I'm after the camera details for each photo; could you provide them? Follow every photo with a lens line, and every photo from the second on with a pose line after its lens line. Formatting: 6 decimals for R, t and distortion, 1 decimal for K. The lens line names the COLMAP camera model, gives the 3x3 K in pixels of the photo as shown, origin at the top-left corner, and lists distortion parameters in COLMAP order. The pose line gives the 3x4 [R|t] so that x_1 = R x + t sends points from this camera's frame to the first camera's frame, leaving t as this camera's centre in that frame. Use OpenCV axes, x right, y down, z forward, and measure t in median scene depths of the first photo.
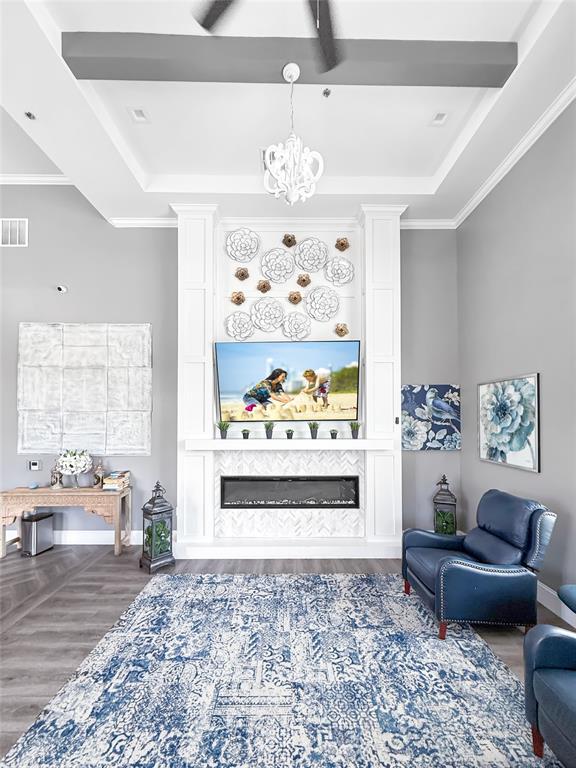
lens RADIAL K [[319.0, 0, 285.4], [0, 319.0, 413.0], [0, 0, 1]] dist [-0.000557, -0.000135]
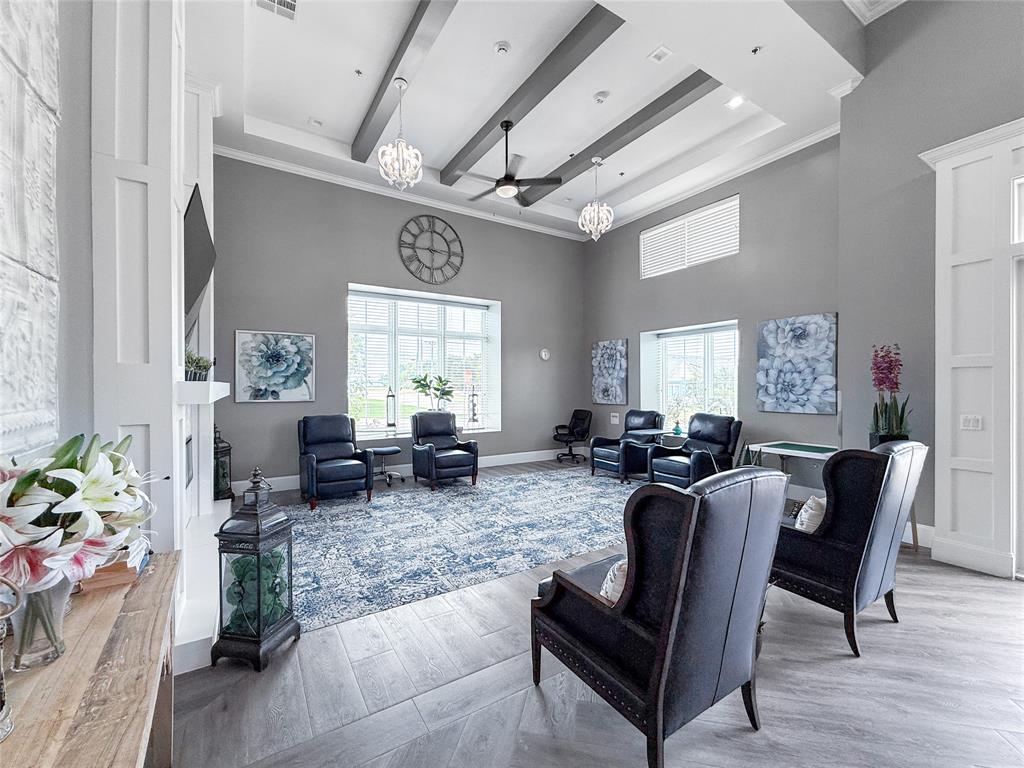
lens RADIAL K [[425.3, 0, 512.0], [0, 425.3, 384.0], [0, 0, 1]] dist [-0.000557, -0.000135]
pose [[-0.529915, 0.003878, 0.848042, -0.995573], [-0.015207, 0.999785, -0.014075, 0.085374], [-0.847915, -0.020355, -0.529742, 0.905851]]
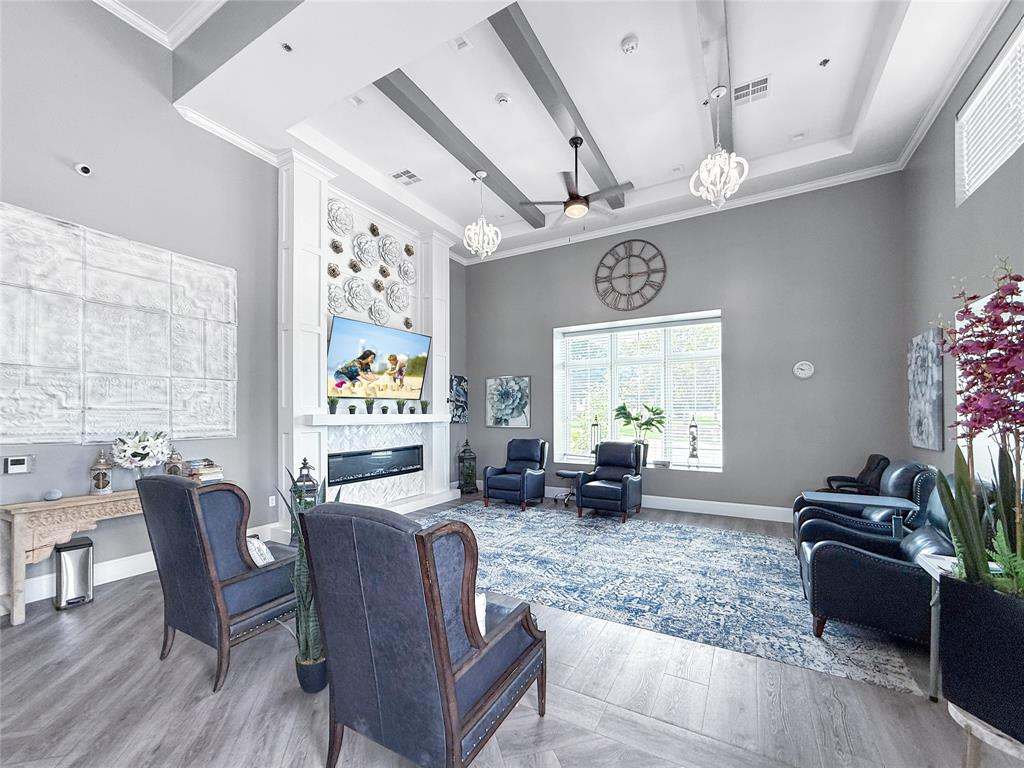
lens RADIAL K [[422.4, 0, 503.9], [0, 422.4, 410.2], [0, 0, 1]] dist [-0.000244, 0.000098]
pose [[0.507770, 0.007409, 0.861461, -1.040462], [-0.013220, 0.999912, -0.000807, 0.061660], [-0.861391, -0.010979, 0.507823, -0.106017]]
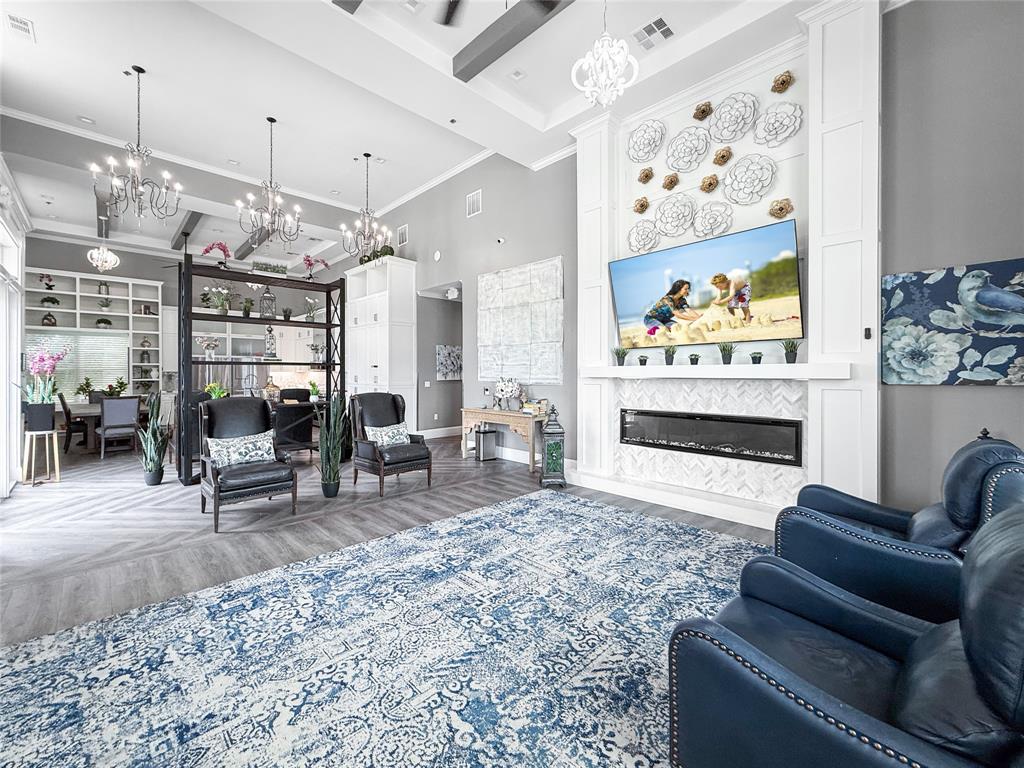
lens RADIAL K [[420.5, 0, 504.9], [0, 420.5, 372.8], [0, 0, 1]] dist [-0.000929, 0.000013]
pose [[0.695220, -0.000169, -0.718797, 0.436160], [0.012896, 0.999842, 0.012239, 0.079284], [0.718681, -0.017778, 0.695112, -0.069590]]
